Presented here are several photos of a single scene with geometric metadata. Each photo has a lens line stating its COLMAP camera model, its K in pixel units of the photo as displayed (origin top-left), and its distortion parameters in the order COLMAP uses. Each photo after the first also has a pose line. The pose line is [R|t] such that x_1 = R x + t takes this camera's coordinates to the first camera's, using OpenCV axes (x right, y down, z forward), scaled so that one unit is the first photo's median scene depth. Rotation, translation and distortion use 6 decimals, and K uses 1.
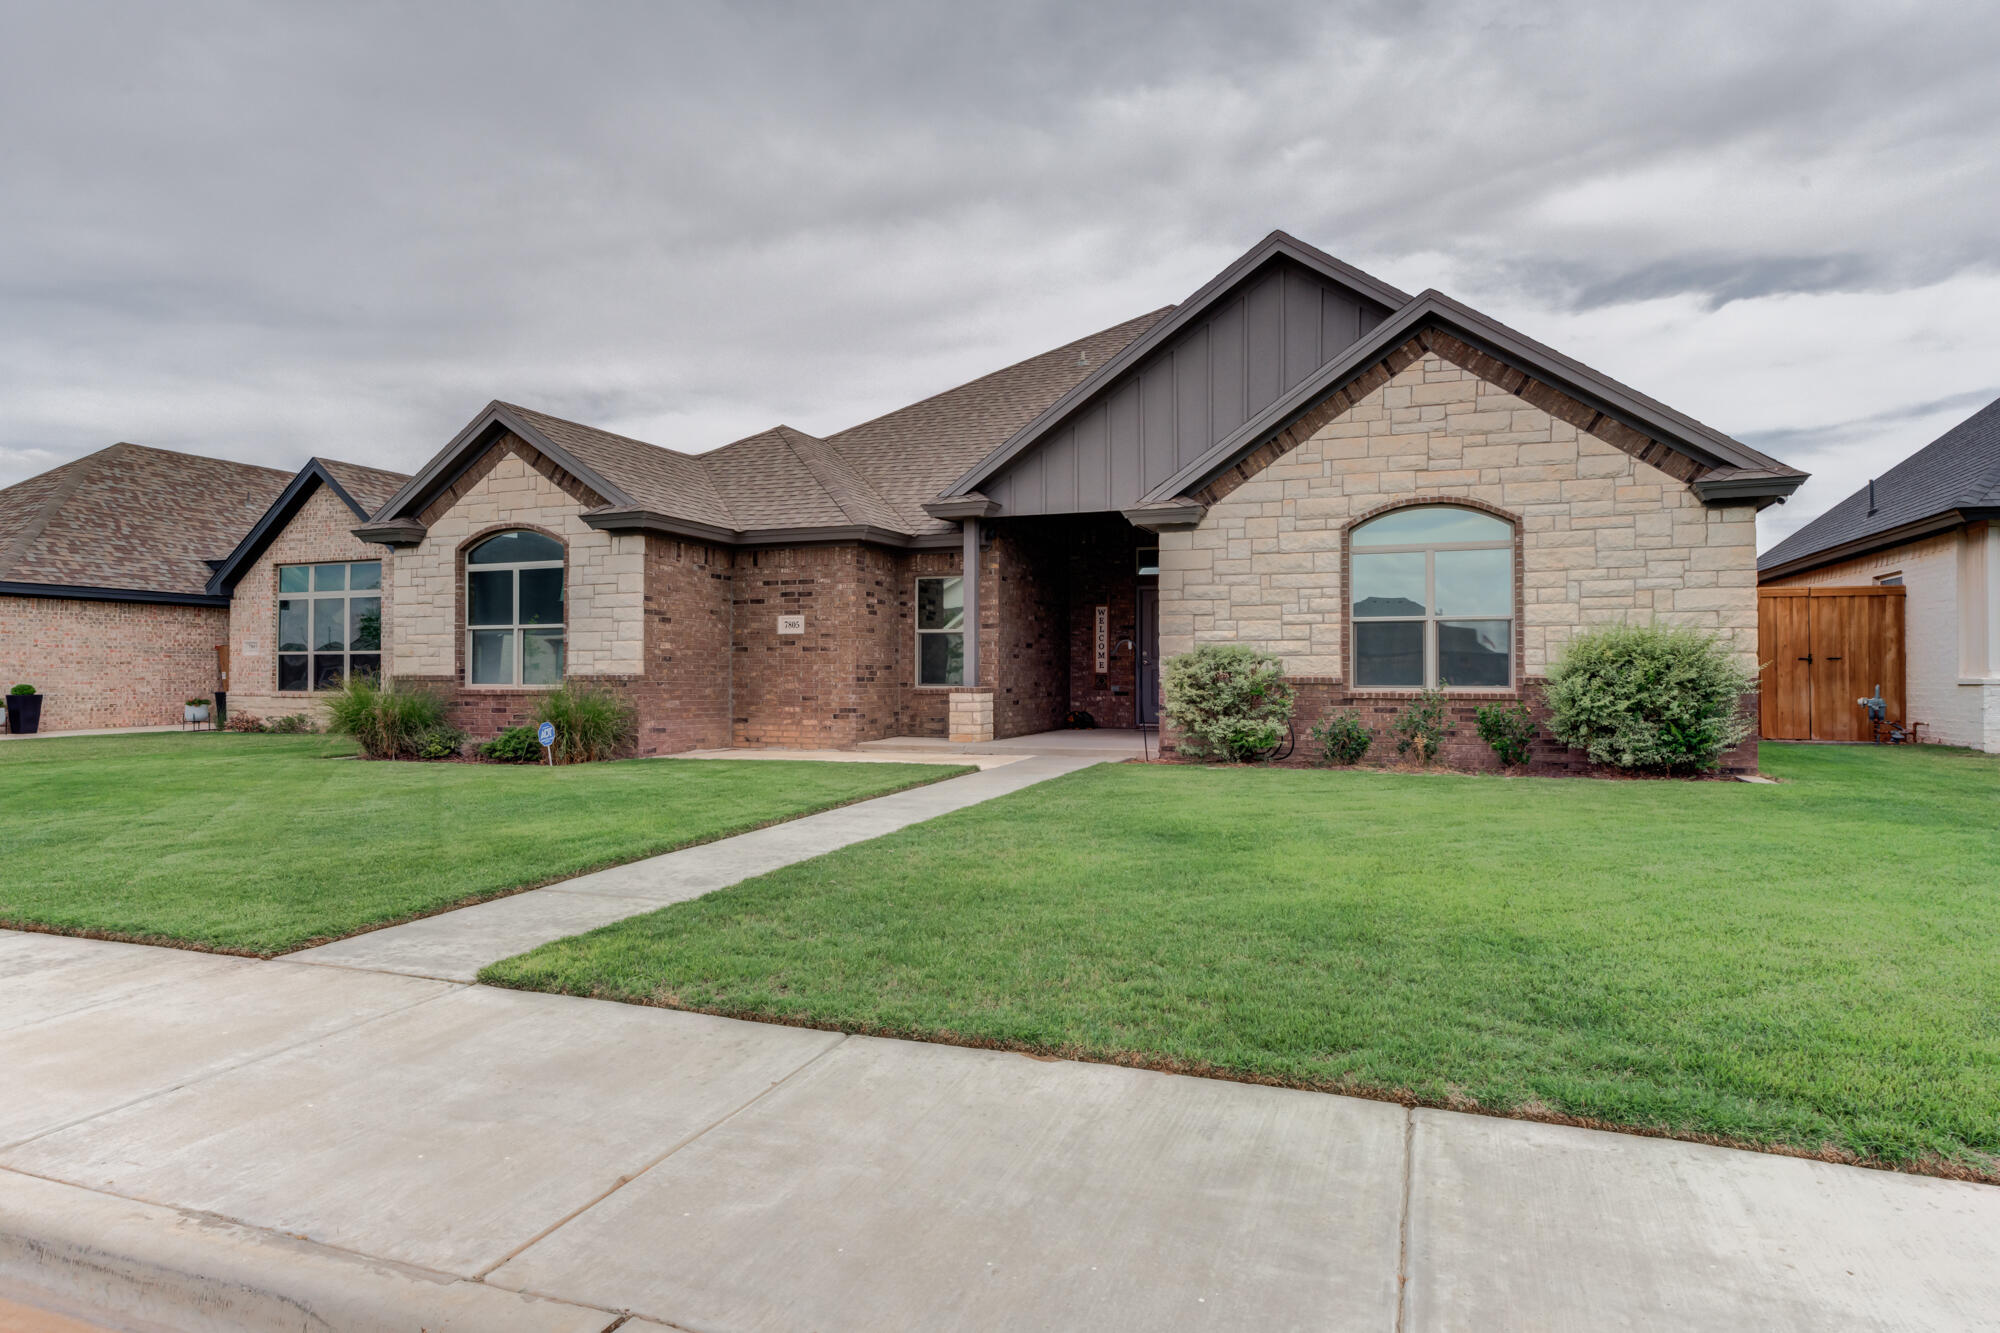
lens RADIAL K [[1222.8, 0, 945.1], [0, 1222.8, 651.8], [0, 0, 1]] dist [-0.000249, 0.001111]
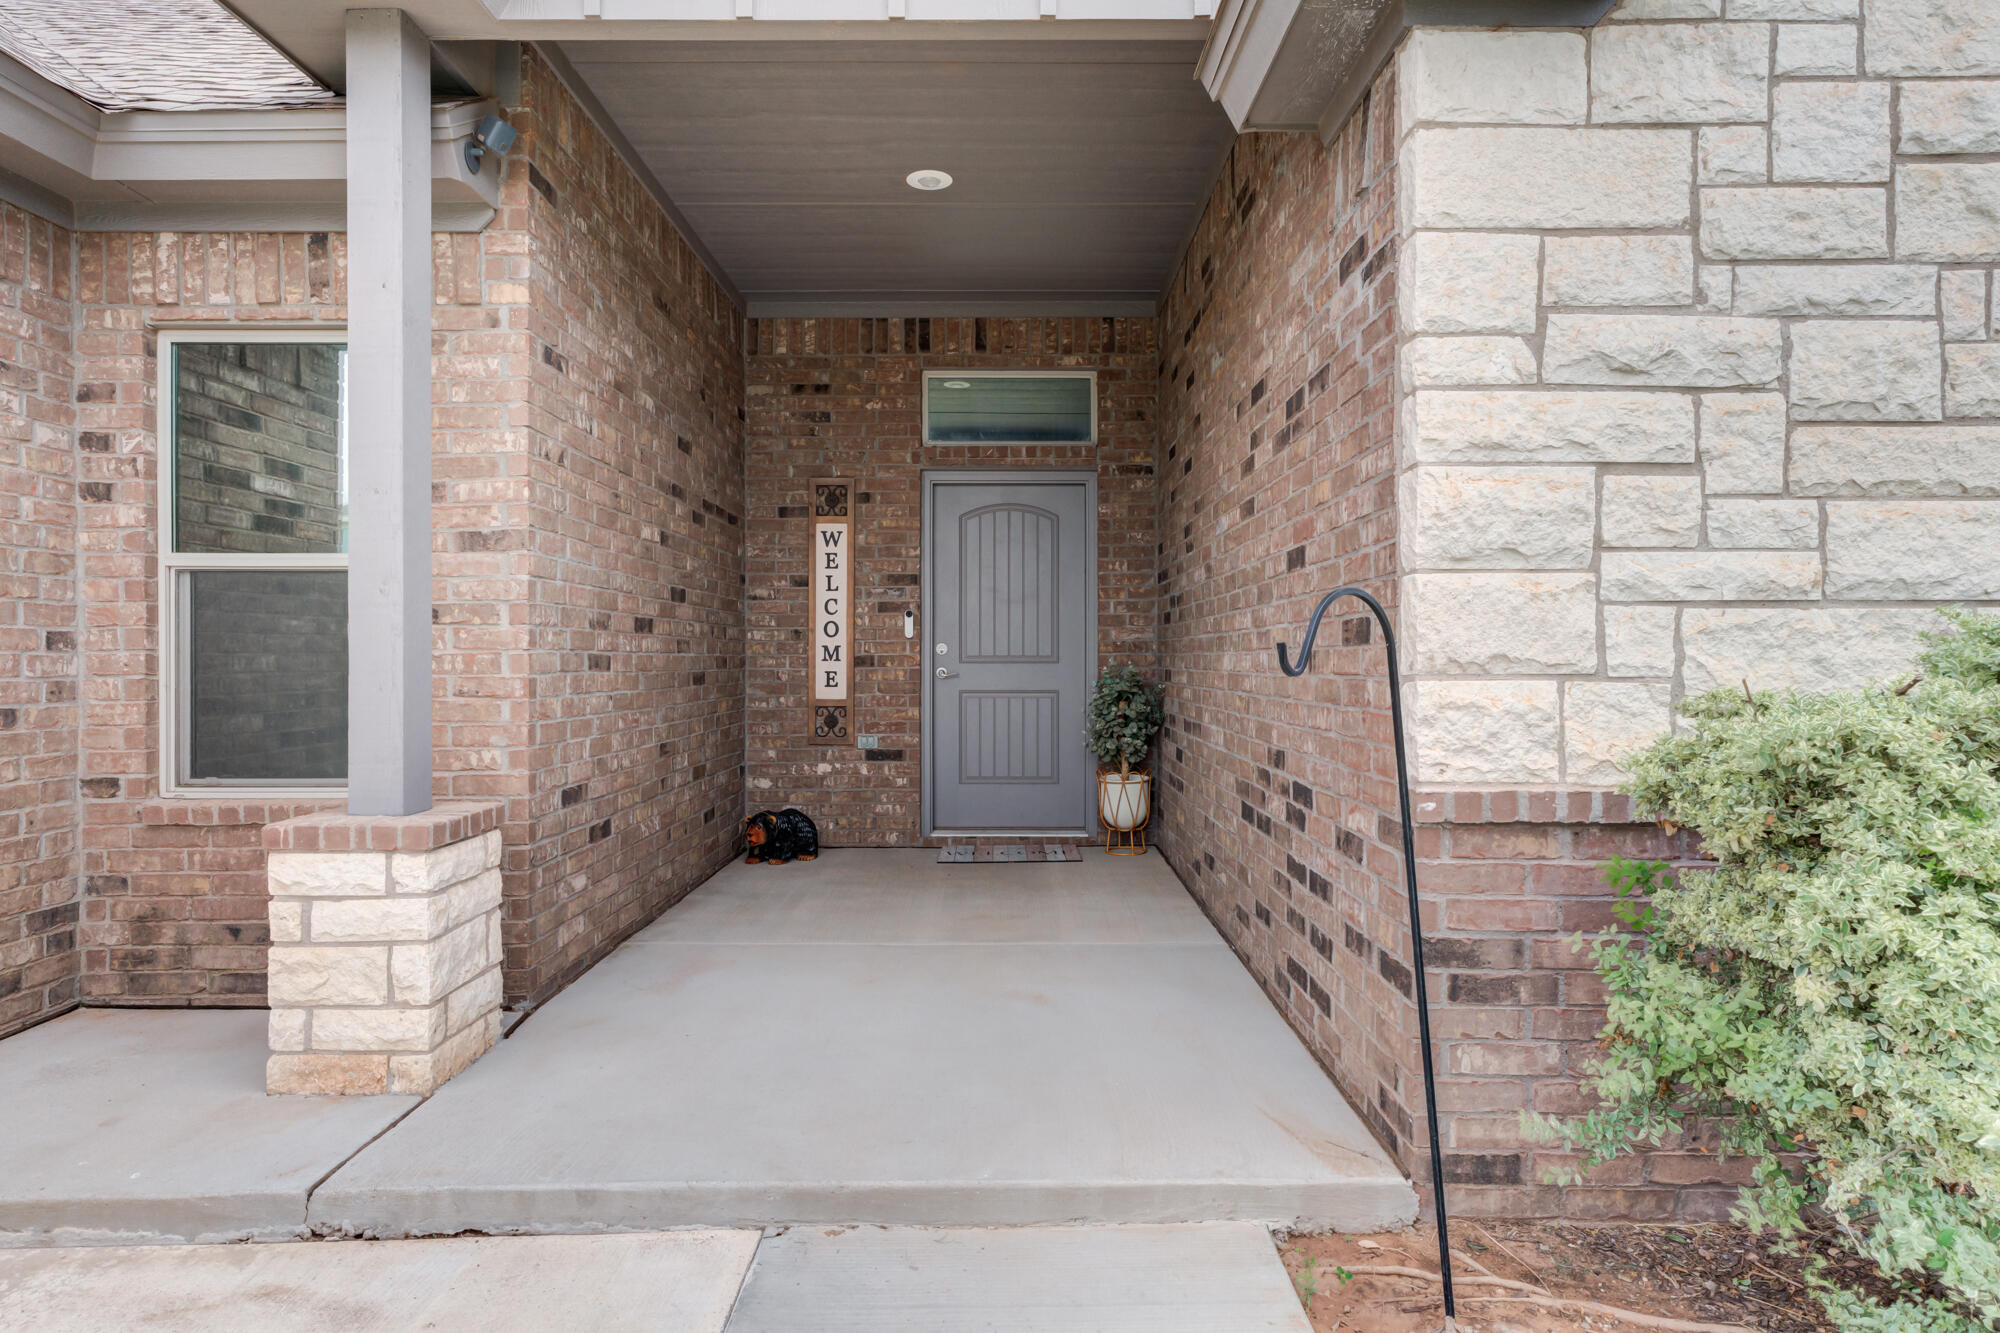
lens RADIAL K [[1235.2, 0, 1000.0], [0, 1235.2, 666.5], [0, 0, 1]] dist [0.002048, 0.002131]
pose [[0.924504, -0.004486, 0.381146, 0.040349], [-0.004833, 0.999712, 0.023488, -0.002891], [-0.381142, -0.023557, 0.924216, 0.808194]]
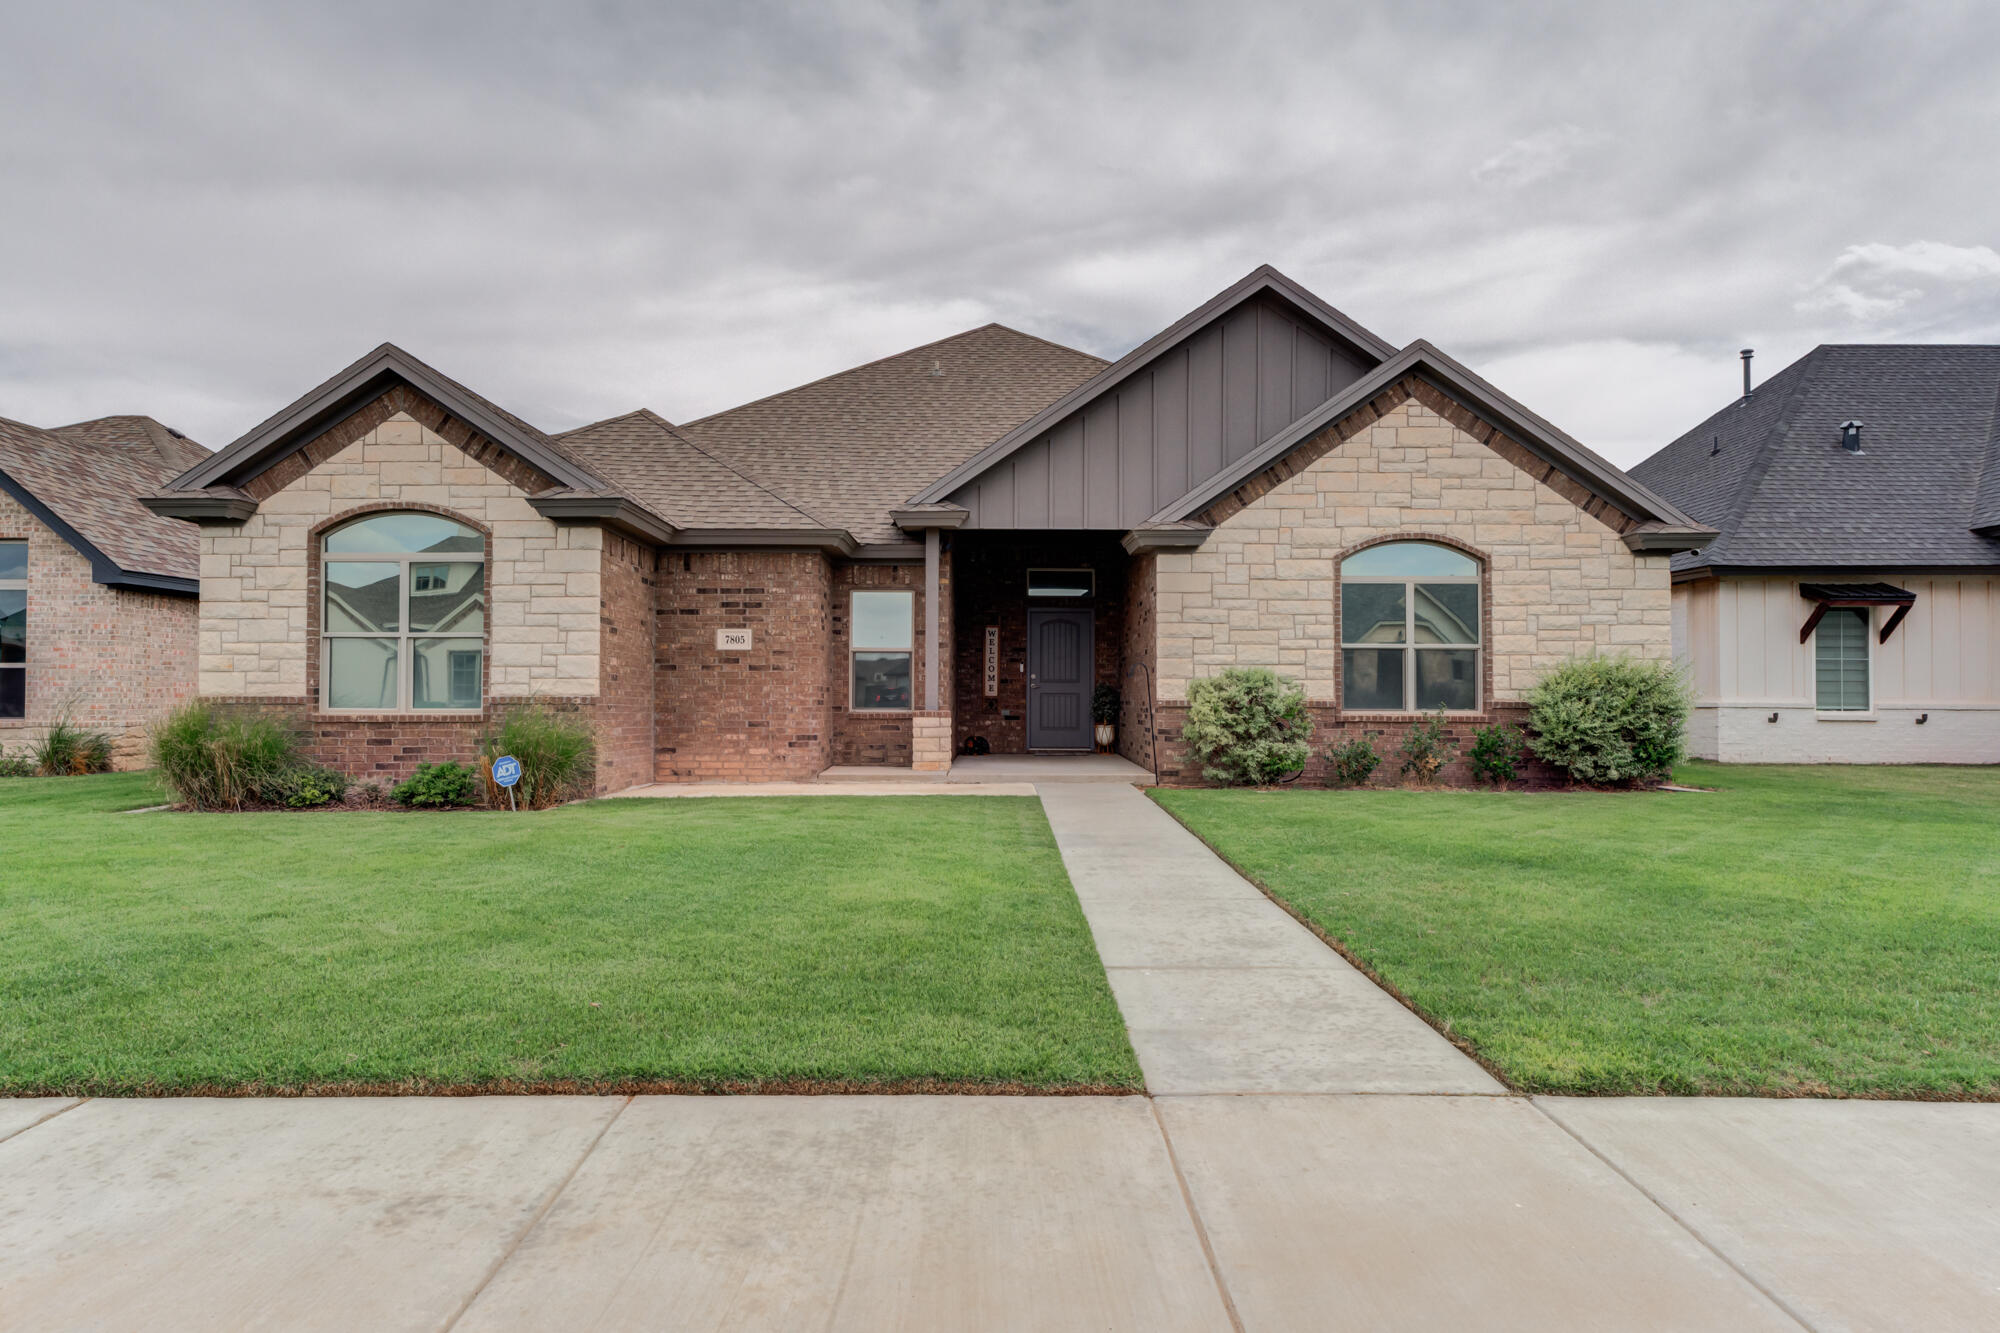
lens RADIAL K [[1235.2, 0, 1000.0], [0, 1235.2, 666.5], [0, 0, 1]] dist [0.002048, 0.002131]
pose [[0.921689, 0.012569, 0.387726, -0.313185], [-0.009783, 0.999910, -0.009157, 0.003395], [-0.387806, 0.004647, 0.921729, 0.125795]]
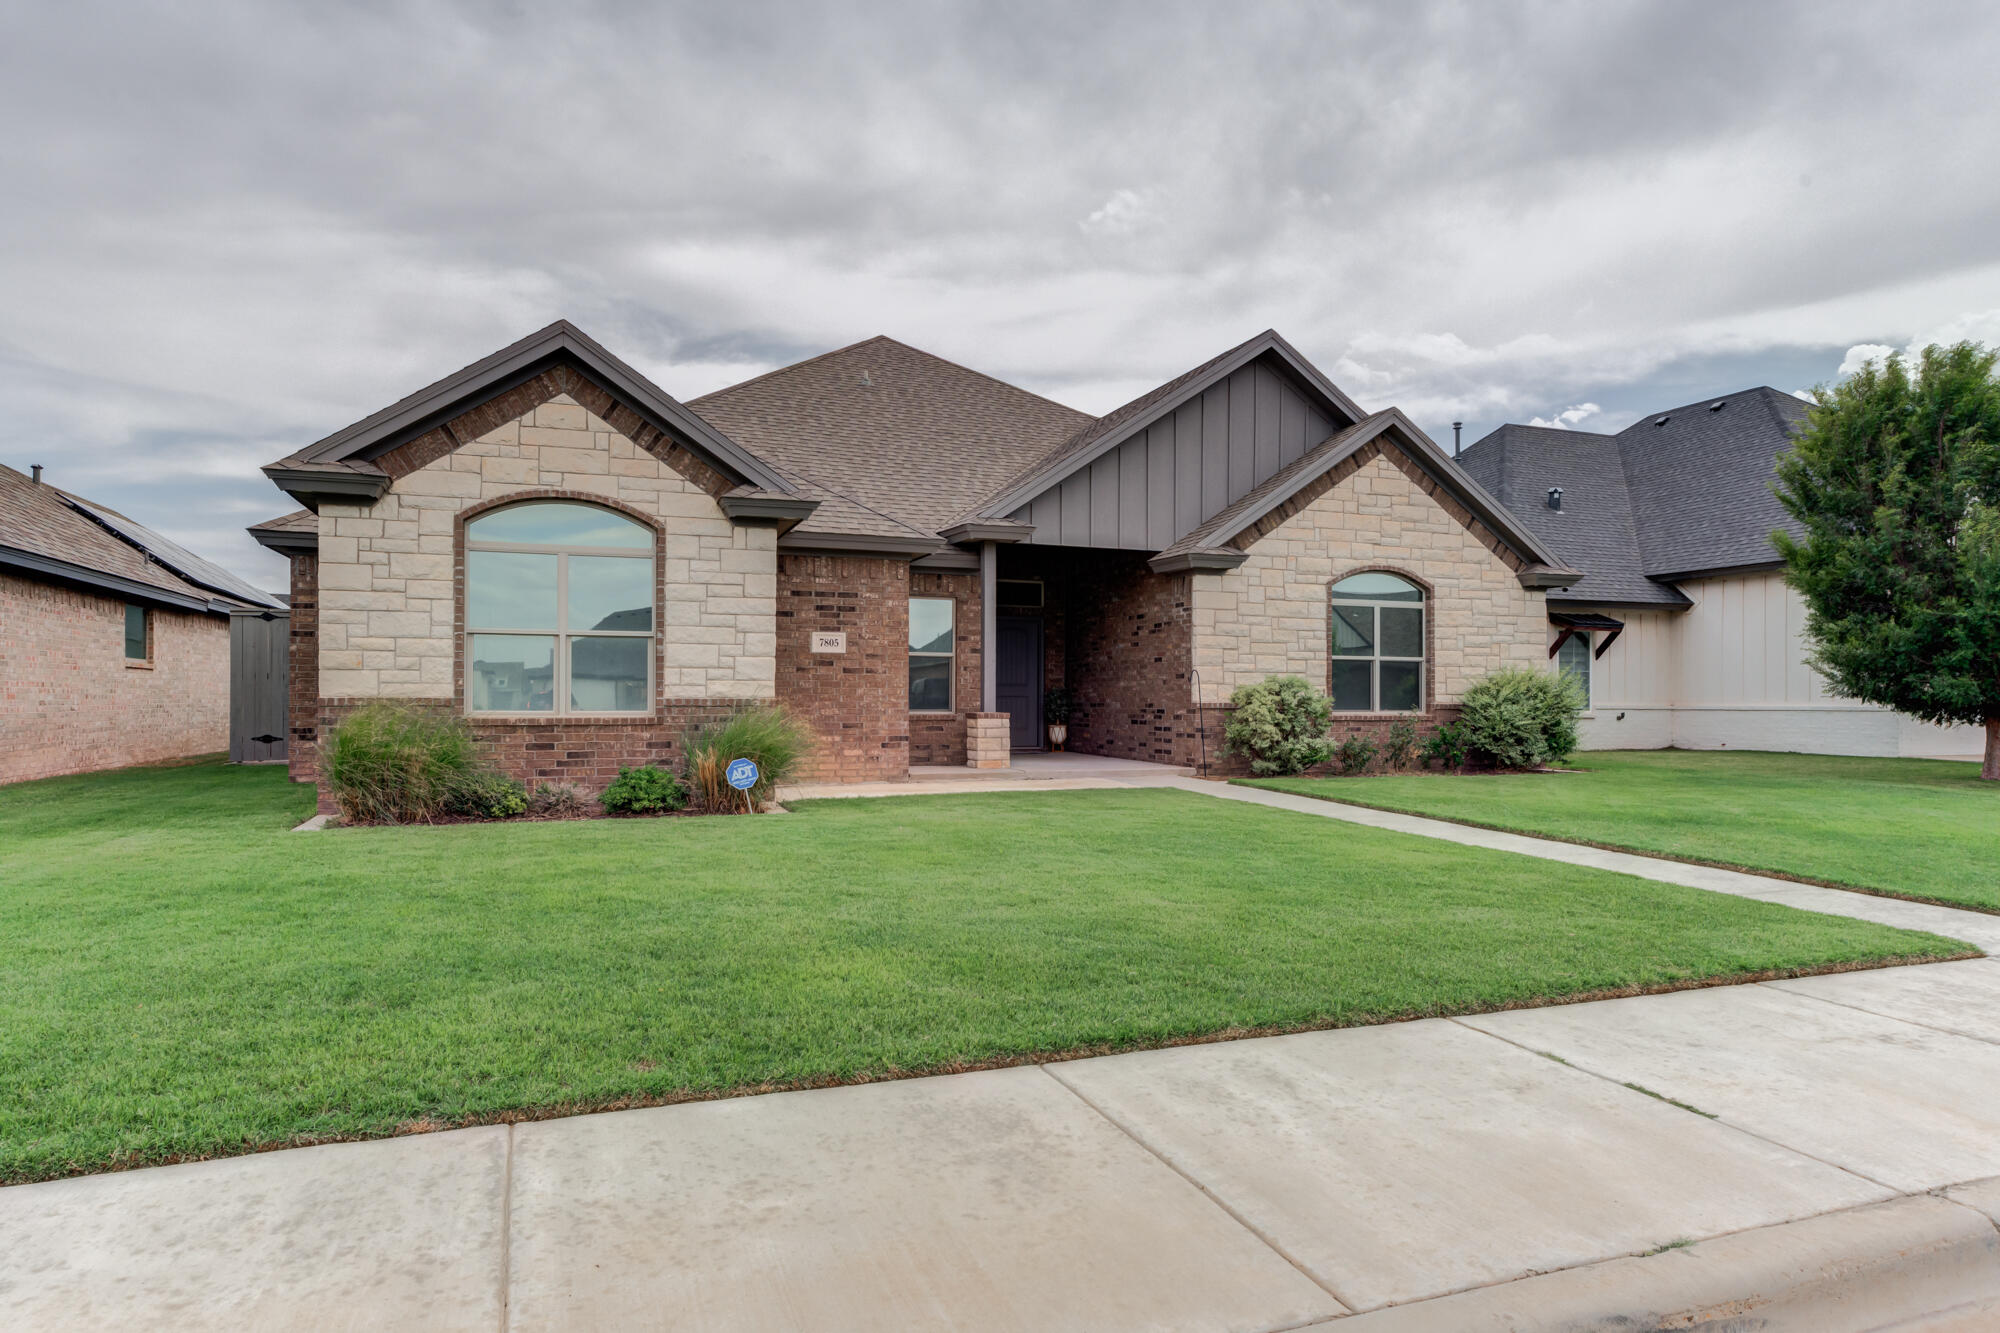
lens RADIAL K [[1215.7, 0, 1059.9], [0, 1215.7, 691.9], [0, 0, 1]] dist [0.001480, -0.000429]
pose [[0.713935, 0.008793, 0.700156, -0.665102], [-0.016392, 0.999857, 0.004157, 0.007505], [-0.700020, -0.014445, 0.713977, 0.275685]]
